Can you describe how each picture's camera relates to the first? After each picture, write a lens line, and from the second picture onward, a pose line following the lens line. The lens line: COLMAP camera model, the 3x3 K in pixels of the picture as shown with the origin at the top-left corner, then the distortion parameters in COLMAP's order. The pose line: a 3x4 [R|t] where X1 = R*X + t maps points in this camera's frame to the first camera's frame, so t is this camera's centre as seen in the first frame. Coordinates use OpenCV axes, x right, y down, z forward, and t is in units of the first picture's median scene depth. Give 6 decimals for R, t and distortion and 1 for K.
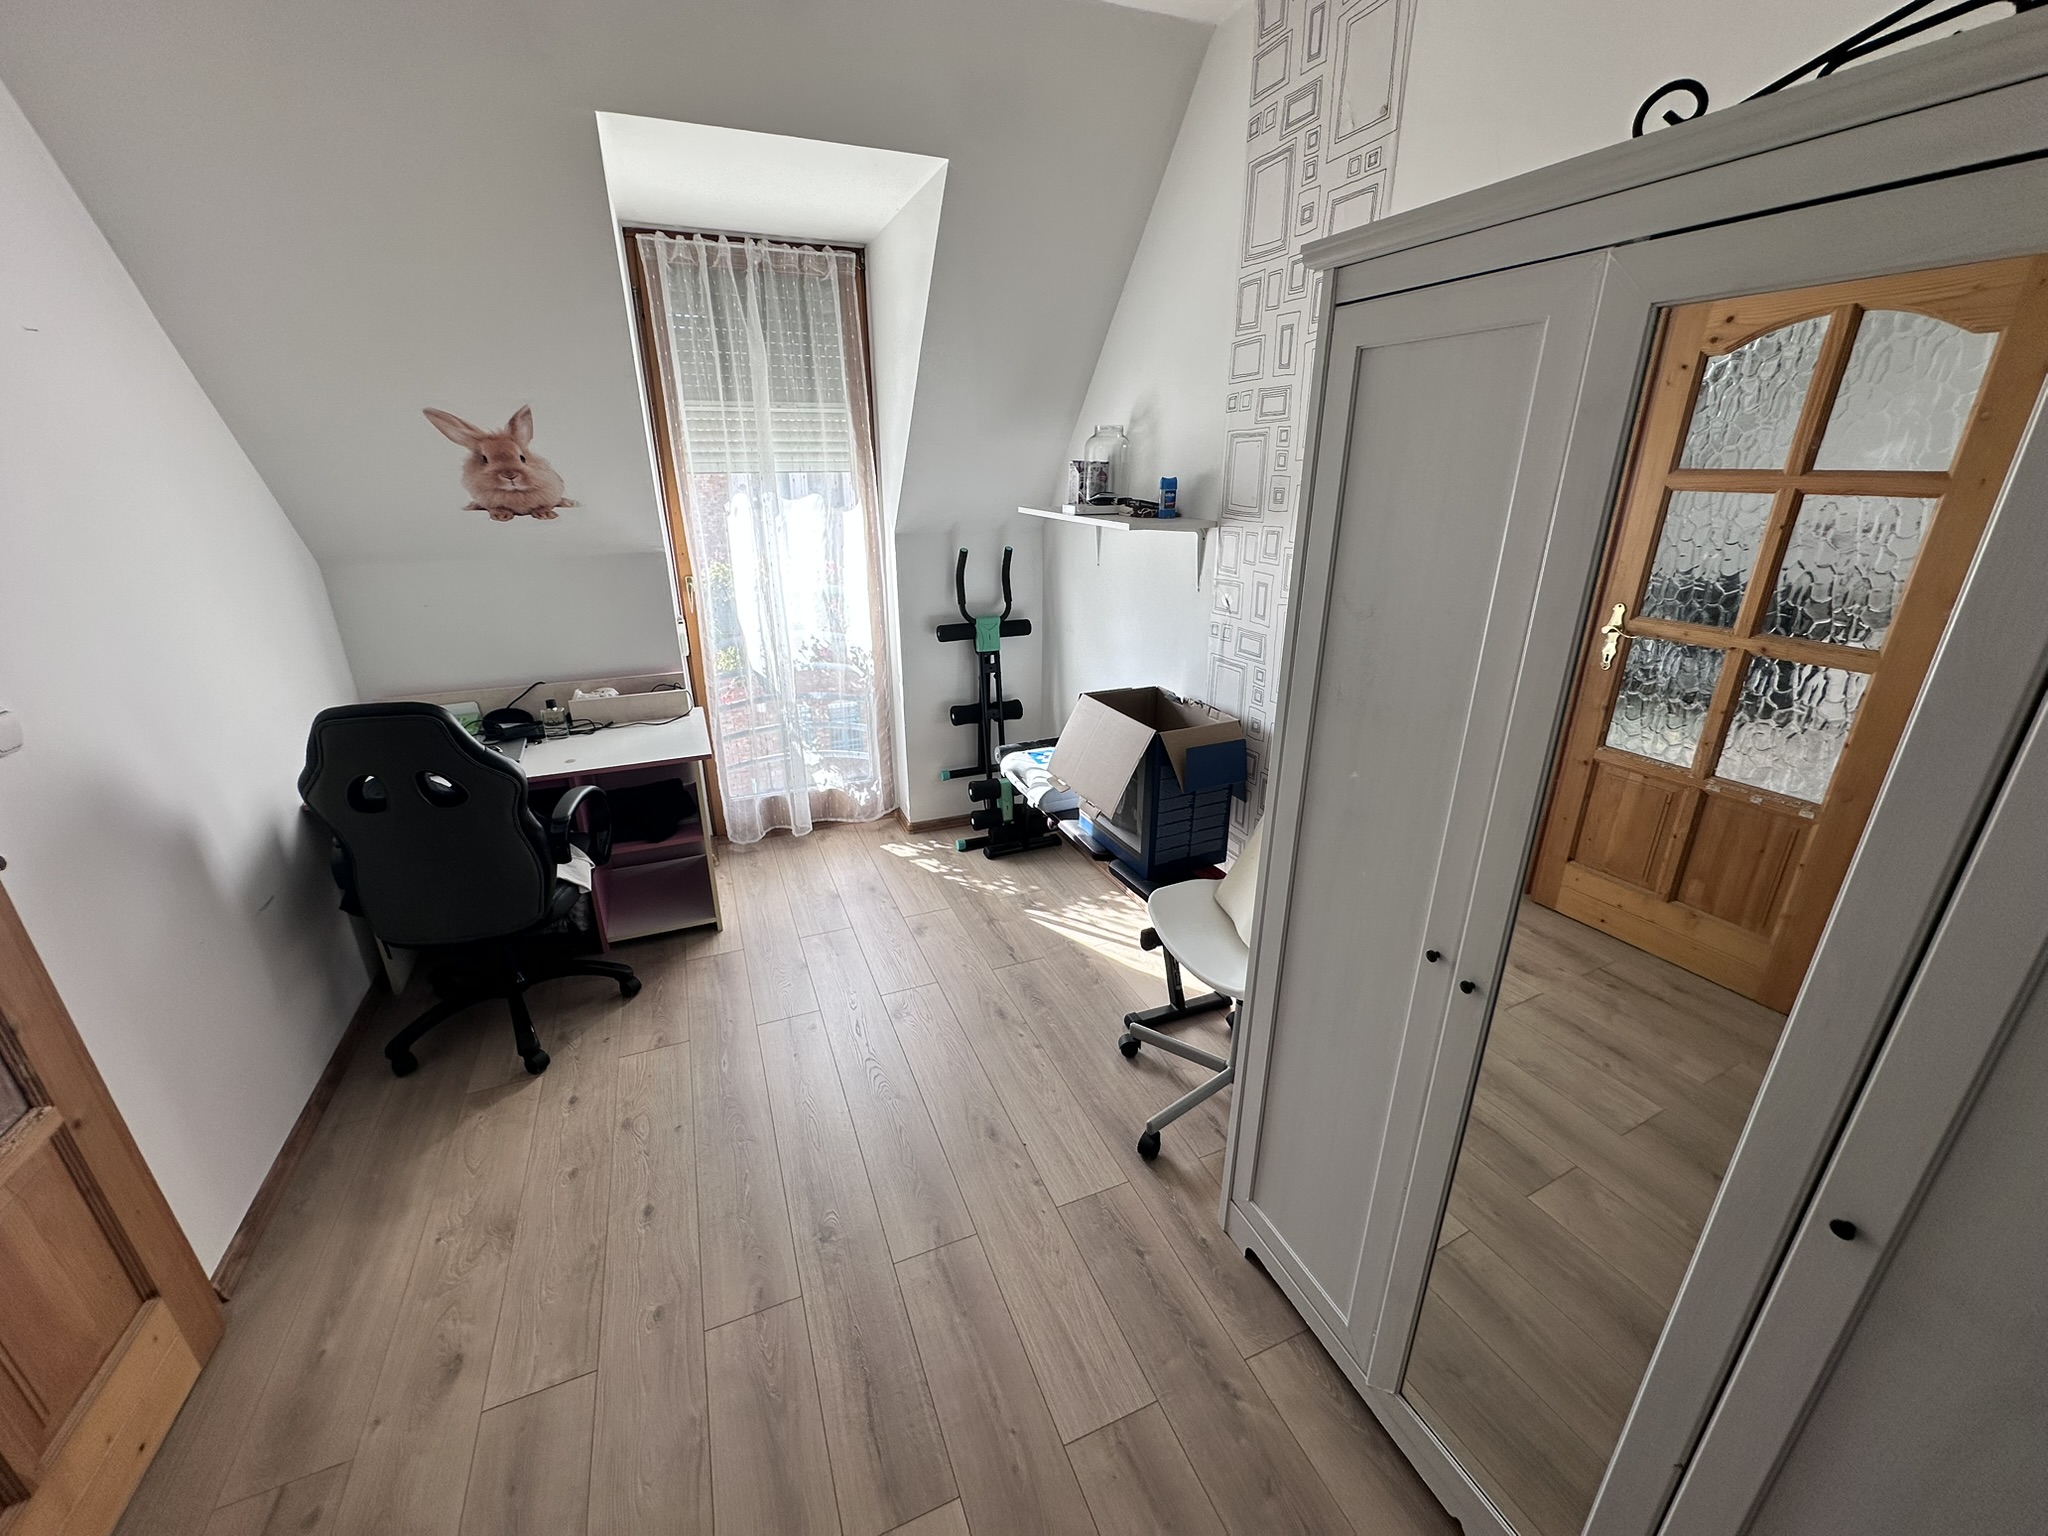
lens RADIAL K [[815.9, 0, 1023.0], [0, 815.9, 766.9], [0, 0, 1]] dist [-0.002856, -0.000073]
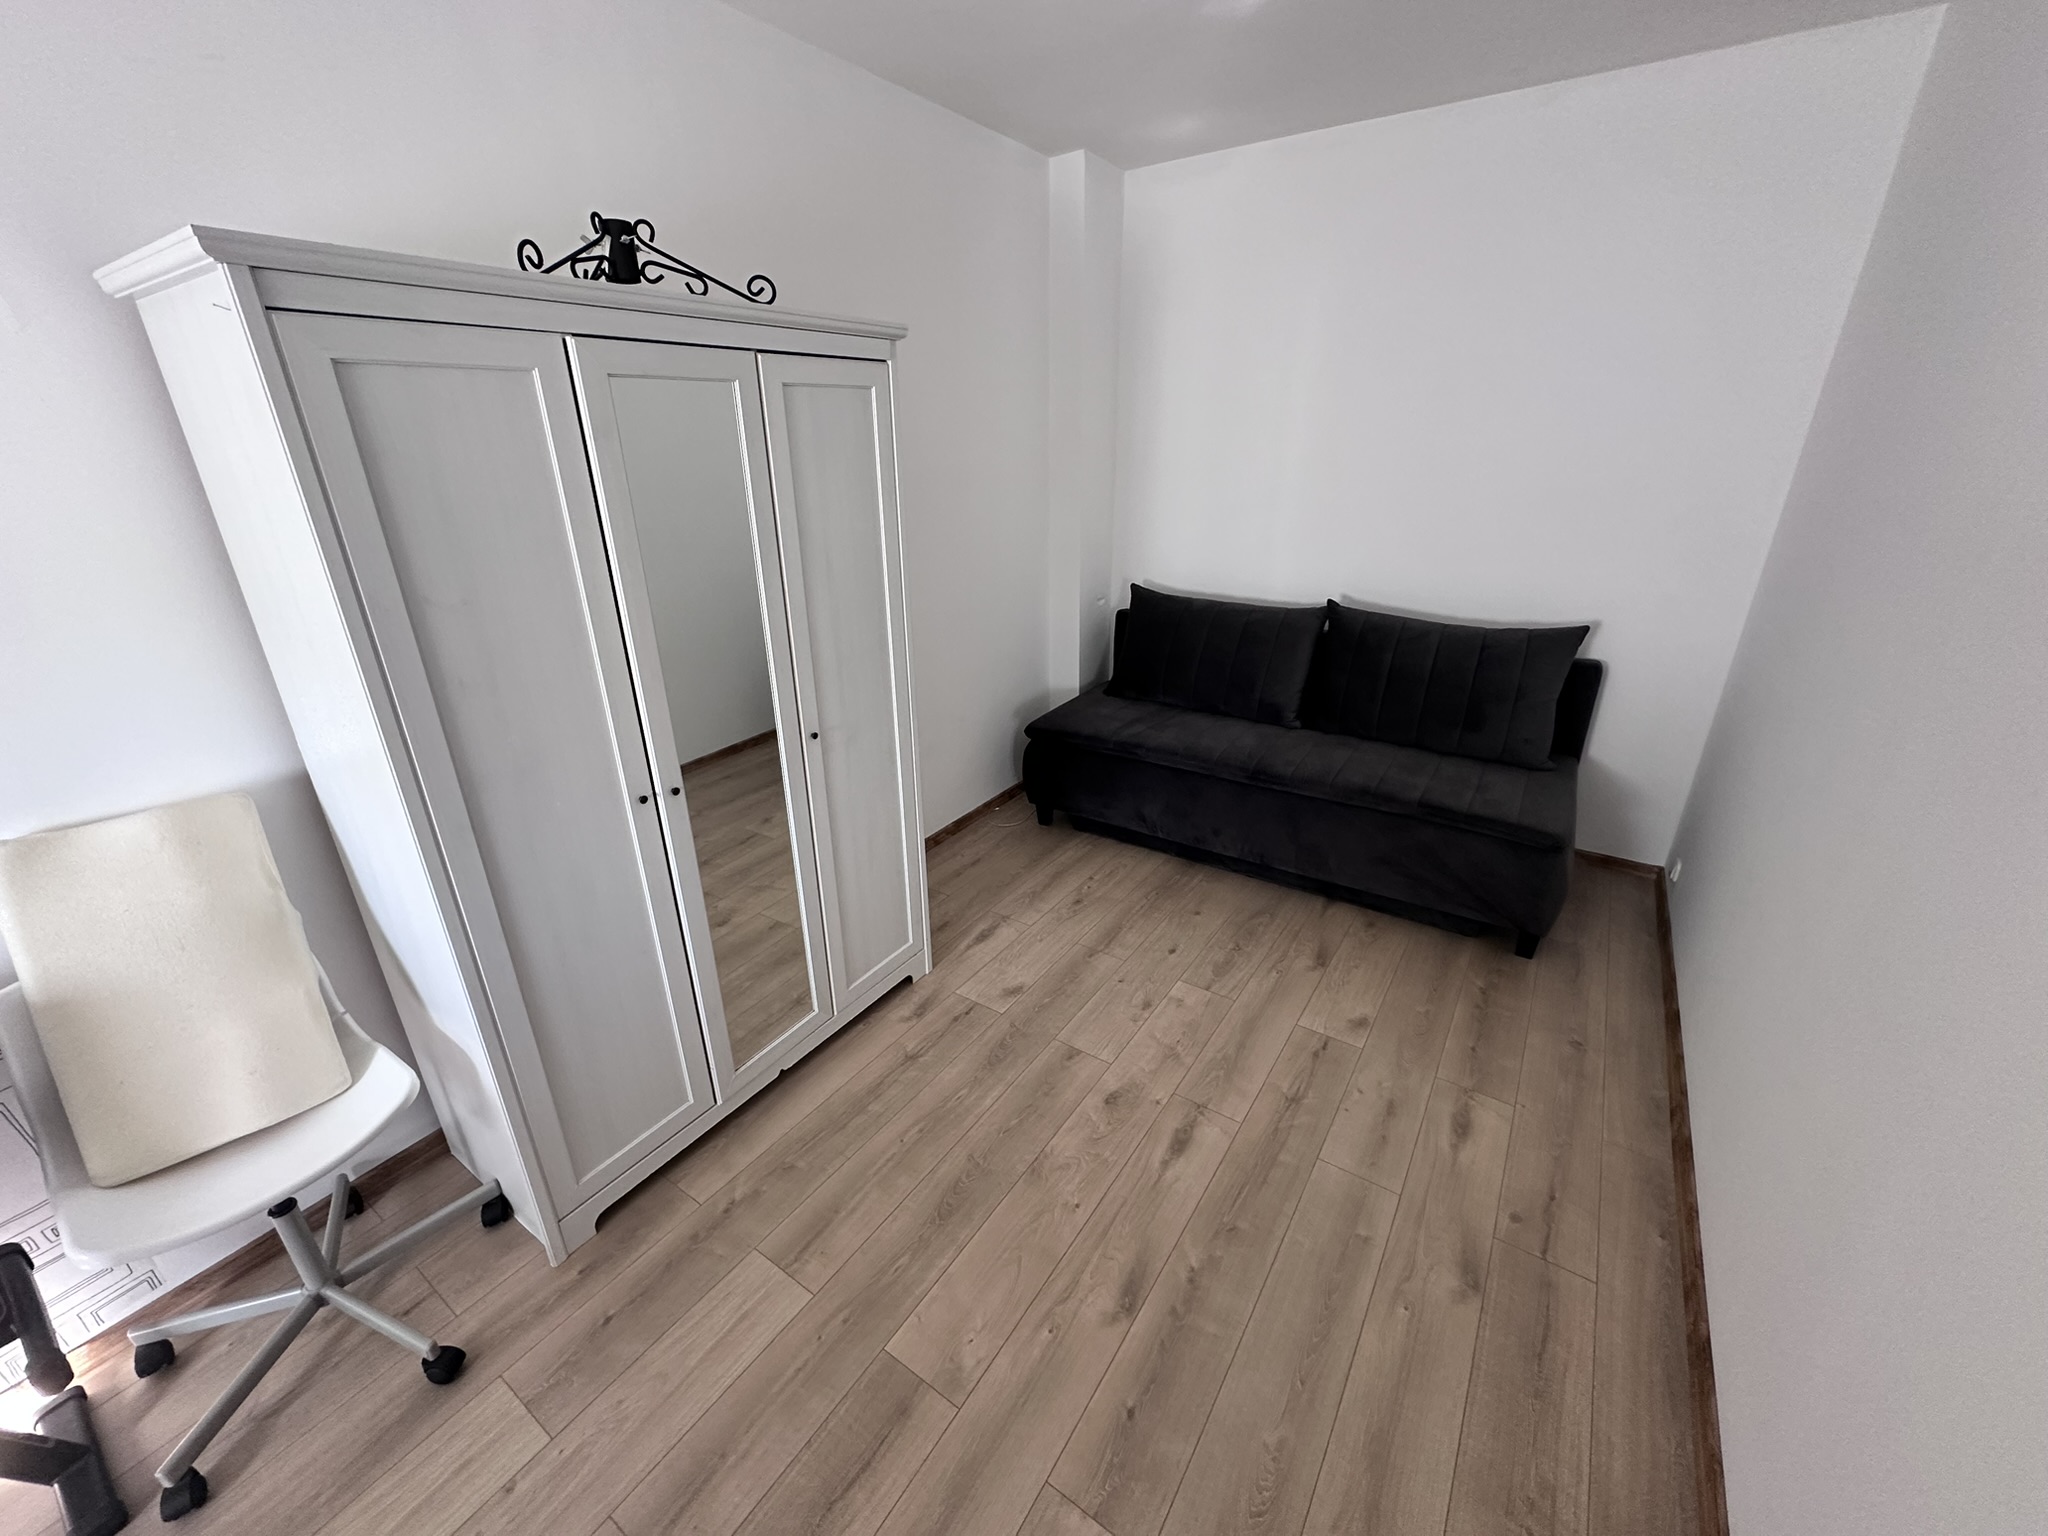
lens RADIAL K [[815.9, 0, 1023.0], [0, 815.9, 766.9], [0, 0, 1]] dist [-0.002856, -0.000073]
pose [[-0.551113, -0.307823, 0.775577, -0.761353], [0.311715, 0.786230, 0.533550, -0.292964], [-0.774021, 0.535805, -0.337348, 0.717898]]
